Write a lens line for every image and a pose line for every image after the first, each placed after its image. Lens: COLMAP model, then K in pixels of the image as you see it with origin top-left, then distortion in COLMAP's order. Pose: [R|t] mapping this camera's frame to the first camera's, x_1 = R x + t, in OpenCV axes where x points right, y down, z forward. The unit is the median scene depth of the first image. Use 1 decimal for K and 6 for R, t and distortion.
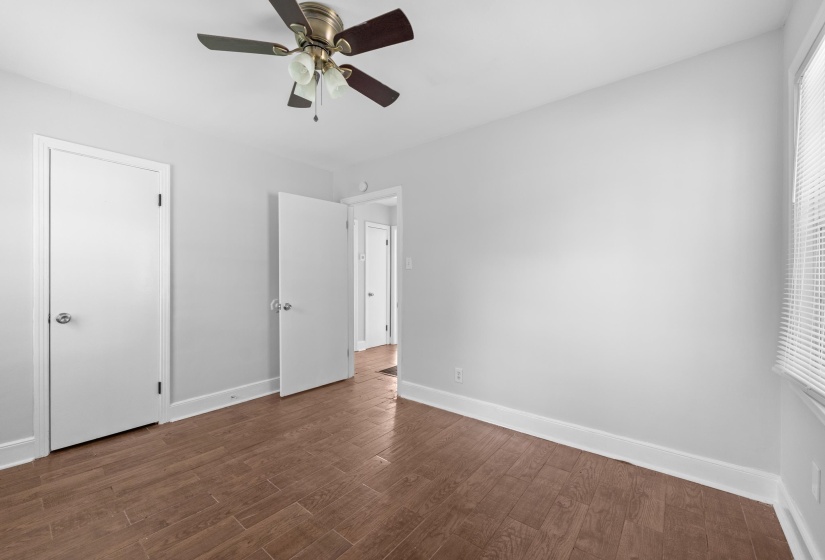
lens RADIAL K [[334.2, 0, 409.6], [0, 334.2, 280.6], [0, 0, 1]] dist [-0.001398, 0.000193]
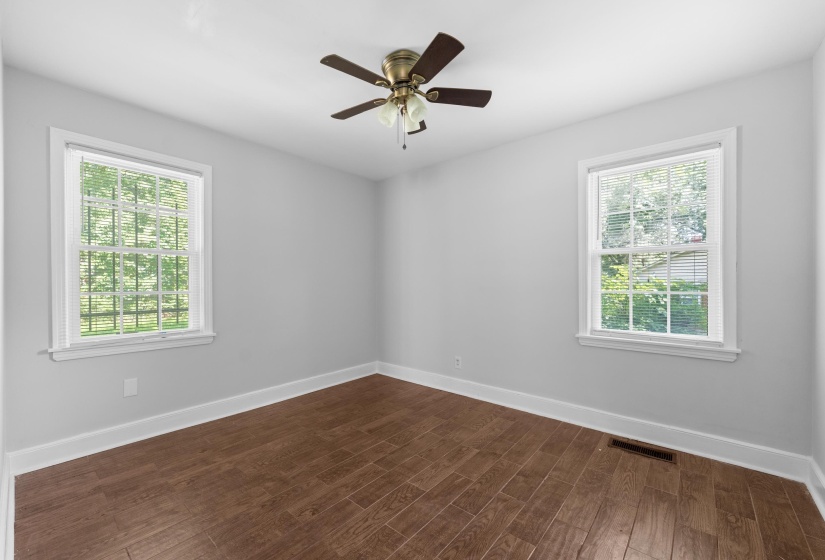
lens RADIAL K [[334.2, 0, 409.6], [0, 334.2, 280.6], [0, 0, 1]] dist [-0.001398, 0.000193]
pose [[-0.999686, 0.000047, 0.025038, -0.308486], [0.000007, 0.999999, -0.001593, -0.007517], [-0.025038, -0.001592, -0.999685, 2.062150]]
